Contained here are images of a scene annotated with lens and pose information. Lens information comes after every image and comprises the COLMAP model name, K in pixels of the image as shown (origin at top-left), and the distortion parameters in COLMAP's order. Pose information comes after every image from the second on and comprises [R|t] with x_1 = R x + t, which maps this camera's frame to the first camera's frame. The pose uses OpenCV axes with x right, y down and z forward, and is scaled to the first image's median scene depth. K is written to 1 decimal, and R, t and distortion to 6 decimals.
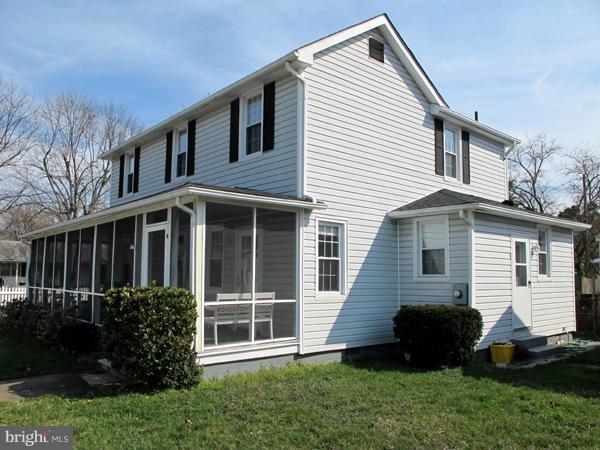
lens RADIAL K [[504.5, 0, 299.5], [0, 504.5, 235.3], [0, 0, 1]] dist [-0.152762, 0.125642]
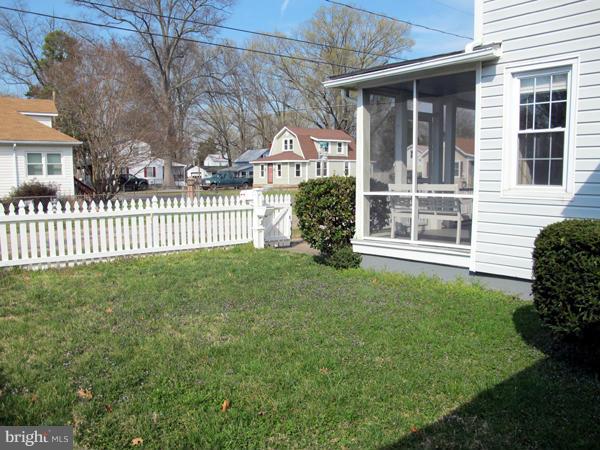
lens RADIAL K [[504.5, 0, 299.5], [0, 504.5, 235.3], [0, 0, 1]] dist [-0.152762, 0.125642]
pose [[-0.021860, 0.115630, -0.993052, 0.630243], [0.095090, 0.989027, 0.113068, 0.072751], [0.995229, -0.091957, -0.032616, 0.689502]]
